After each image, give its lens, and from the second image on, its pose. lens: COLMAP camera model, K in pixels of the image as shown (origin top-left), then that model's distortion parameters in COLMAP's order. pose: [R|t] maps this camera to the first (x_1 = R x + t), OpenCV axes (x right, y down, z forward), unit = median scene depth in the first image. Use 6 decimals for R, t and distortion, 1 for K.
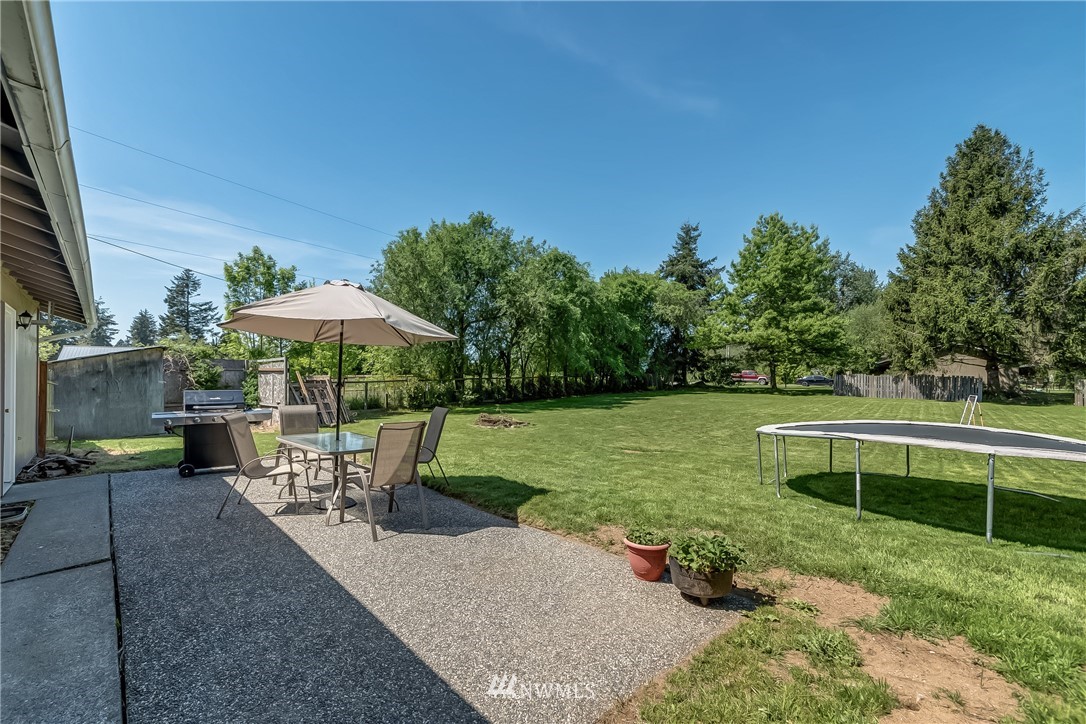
lens RADIAL K [[482.9, 0, 539.1], [0, 482.9, 371.6], [0, 0, 1]] dist [-0.000804, -0.000554]
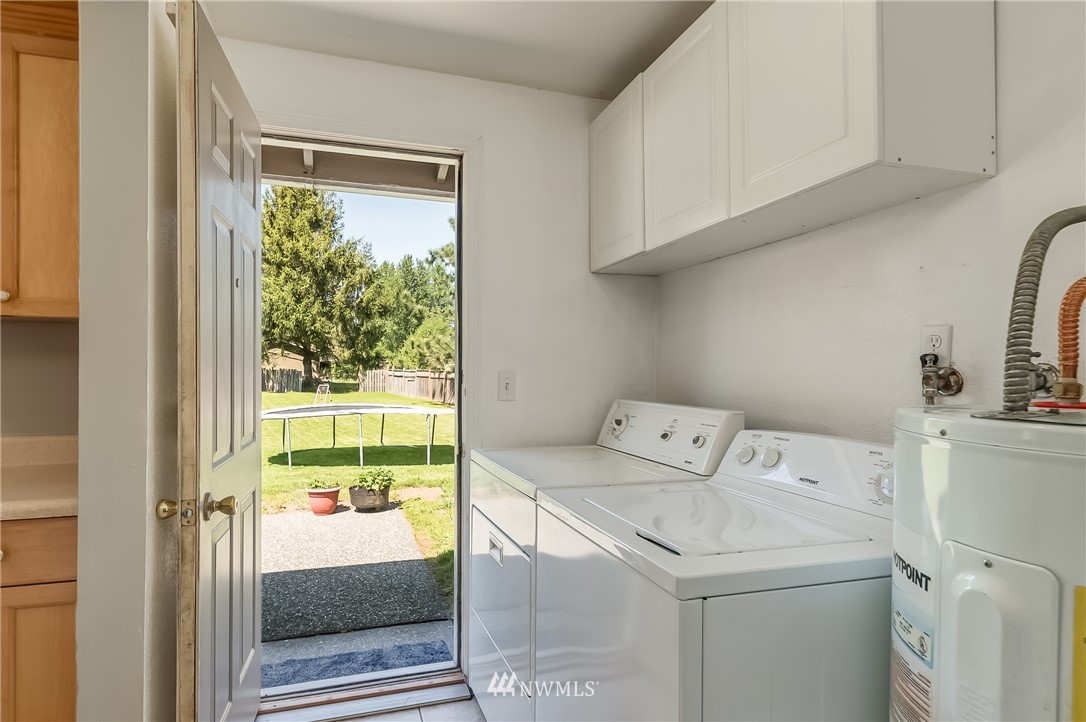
lens RADIAL K [[588.7, 0, 540.3], [0, 588.7, 363.9], [0, 0, 1]] dist [0.003467, 0.000162]
pose [[0.374831, 0.006488, 0.927070, -0.150095], [-0.005107, 0.999975, -0.004933, 0.001119], [-0.927079, -0.002885, 0.374855, -0.026246]]
